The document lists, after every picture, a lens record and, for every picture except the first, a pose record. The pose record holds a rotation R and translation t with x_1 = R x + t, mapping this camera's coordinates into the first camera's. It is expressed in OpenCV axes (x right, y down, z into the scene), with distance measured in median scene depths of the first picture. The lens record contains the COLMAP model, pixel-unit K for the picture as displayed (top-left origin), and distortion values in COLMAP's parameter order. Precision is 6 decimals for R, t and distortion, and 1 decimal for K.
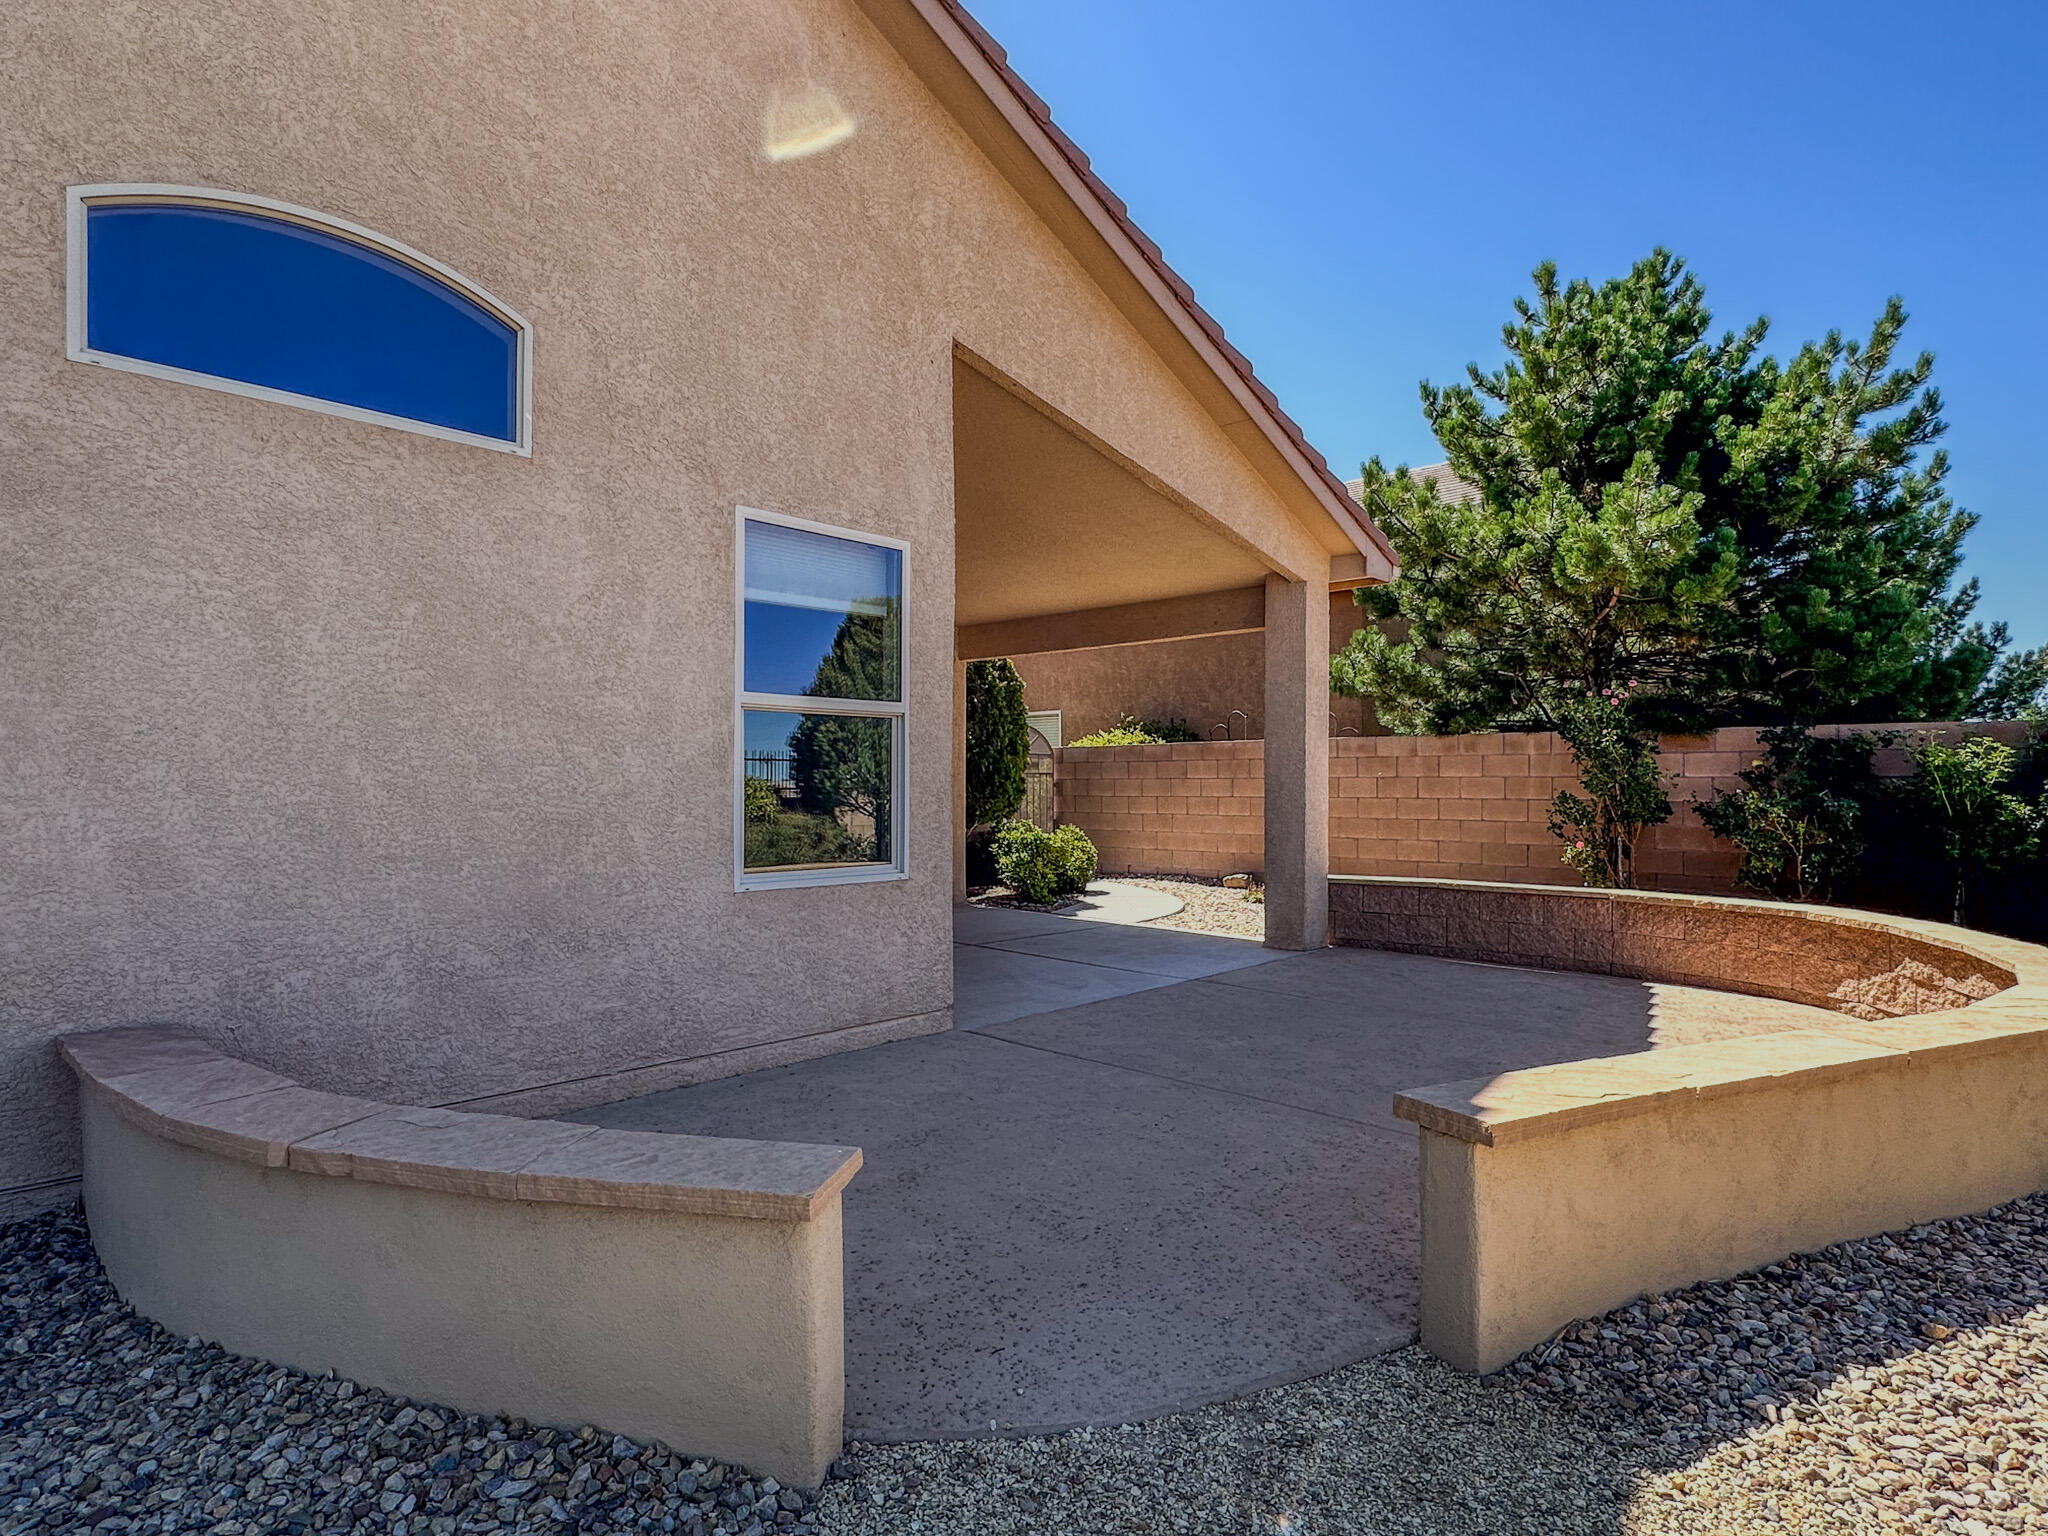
lens RADIAL K [[1135.6, 0, 1029.2], [0, 1135.6, 777.6], [0, 0, 1]] dist [-0.004199, -0.000282]
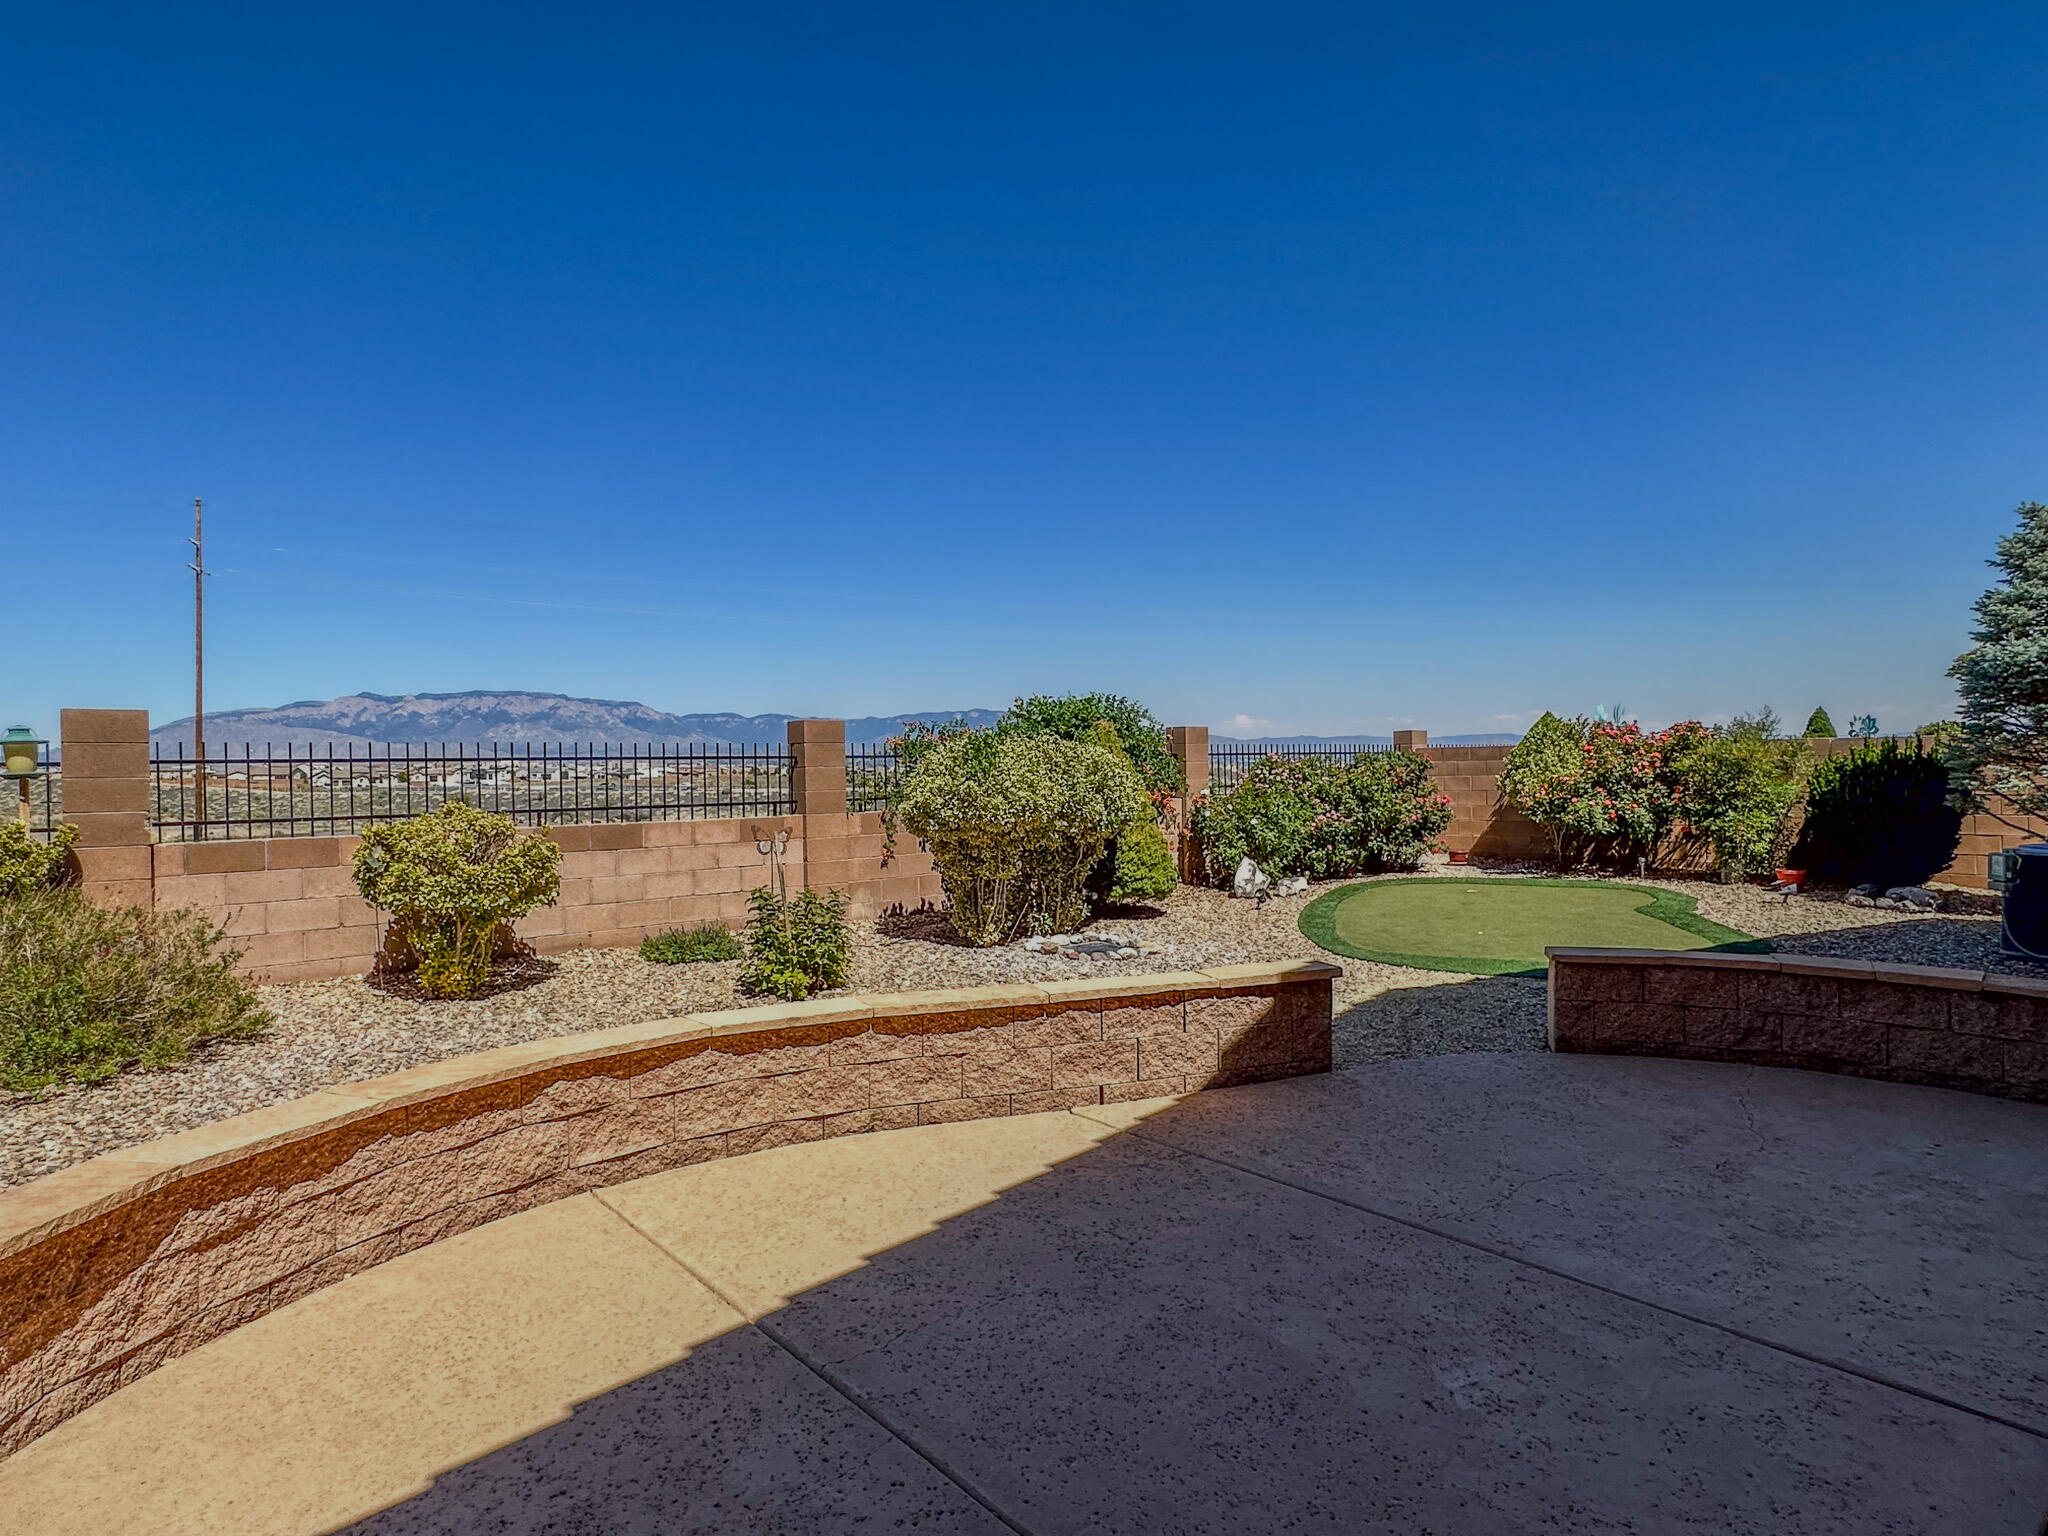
lens RADIAL K [[1135.6, 0, 1029.2], [0, 1135.6, 777.6], [0, 0, 1]] dist [-0.004199, -0.000282]
pose [[-0.993545, 0.004297, 0.113358, 0.245132], [0.005550, 0.999927, 0.010739, -0.043196], [-0.113304, 0.011299, -0.993496, 1.184105]]
